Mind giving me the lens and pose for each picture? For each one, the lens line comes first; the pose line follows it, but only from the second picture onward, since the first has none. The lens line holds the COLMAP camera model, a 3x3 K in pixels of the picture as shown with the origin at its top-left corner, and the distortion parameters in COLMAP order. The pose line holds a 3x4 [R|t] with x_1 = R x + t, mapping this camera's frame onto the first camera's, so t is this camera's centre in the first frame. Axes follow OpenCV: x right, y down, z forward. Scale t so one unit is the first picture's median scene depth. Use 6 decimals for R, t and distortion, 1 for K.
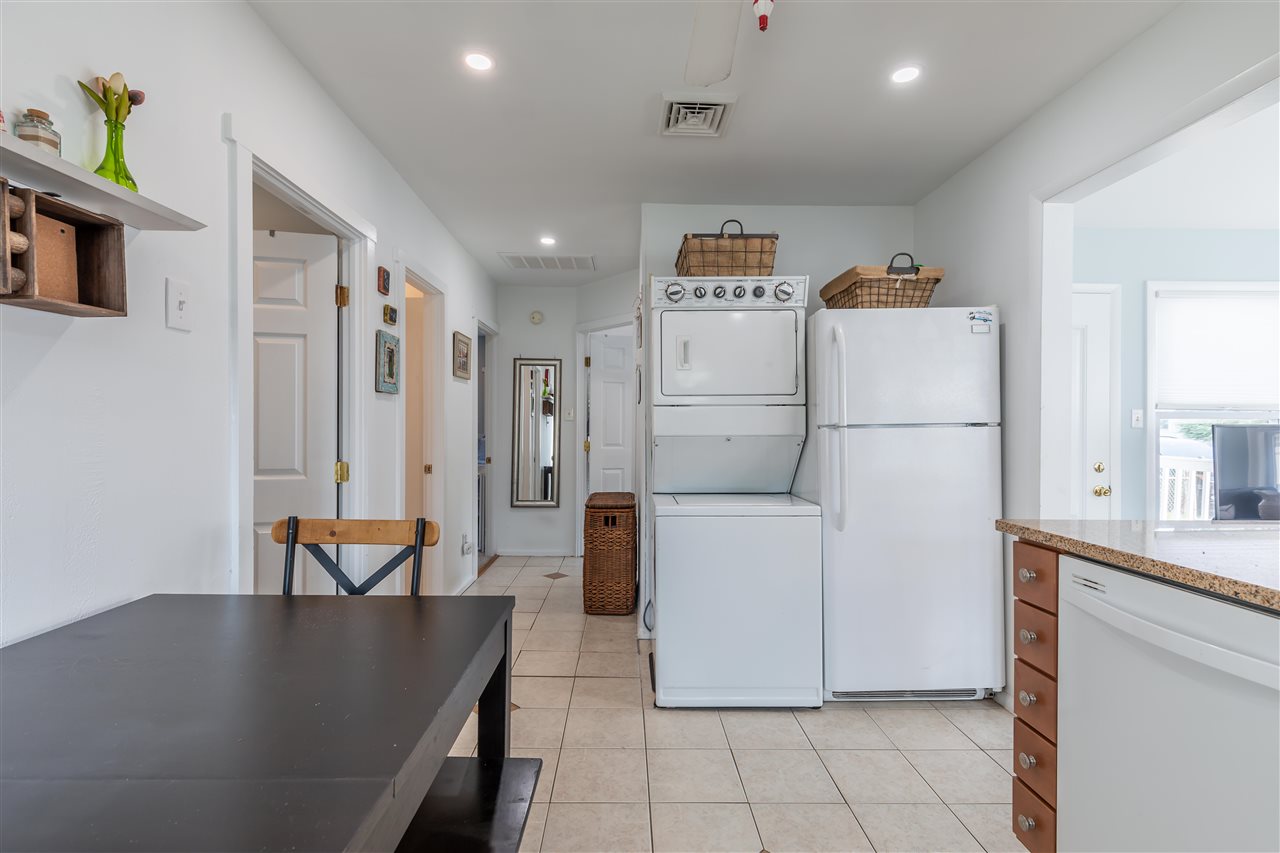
lens RADIAL K [[590.3, 0, 640.7], [0, 590.3, 426.9], [0, 0, 1]] dist [0.001643, -0.000078]
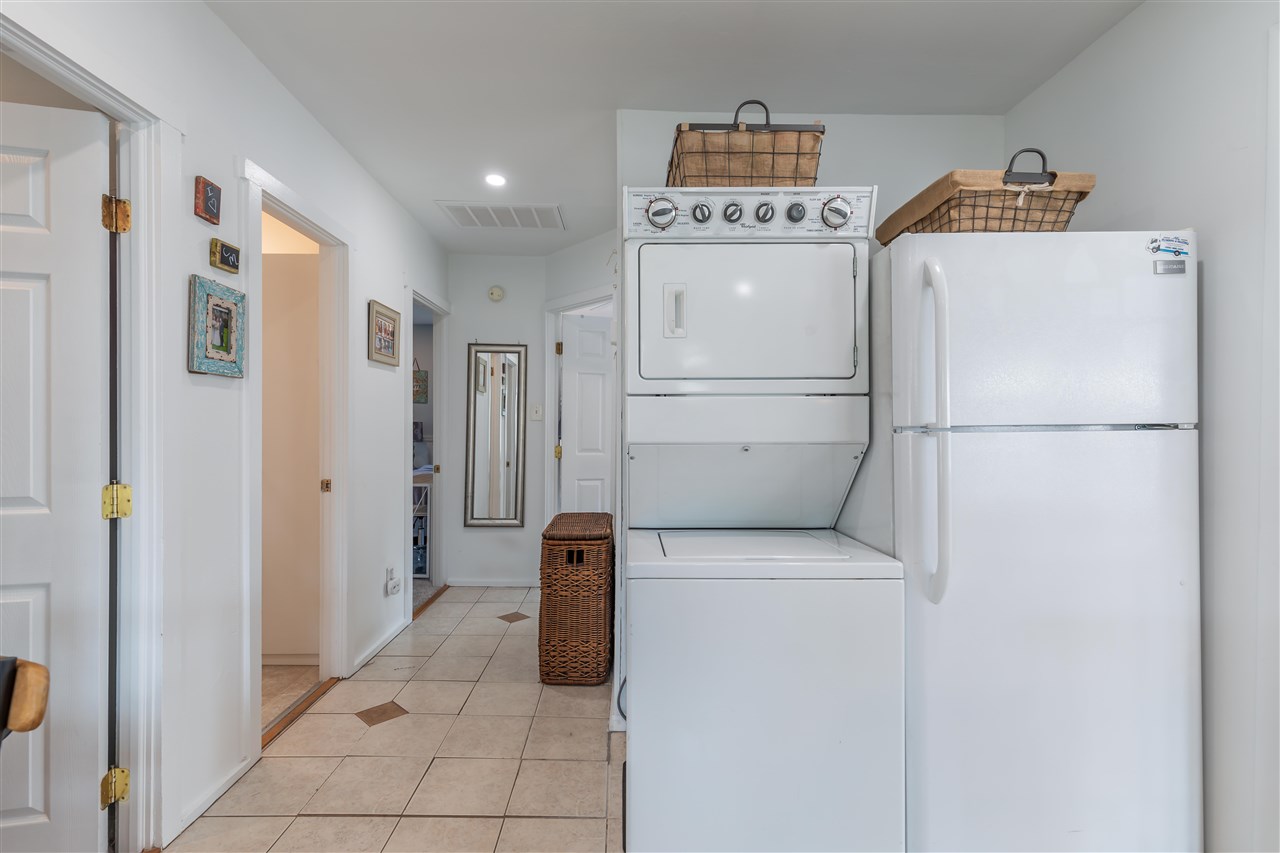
lens RADIAL K [[587.8, 0, 637.4], [0, 587.8, 440.7], [0, 0, 1]] dist [0.001966, -0.000197]
pose [[0.999993, 0.002006, 0.003069, 0.029888], [-0.002072, 0.999763, 0.021692, -0.001300], [-0.003025, -0.021698, 0.999760, 0.356597]]
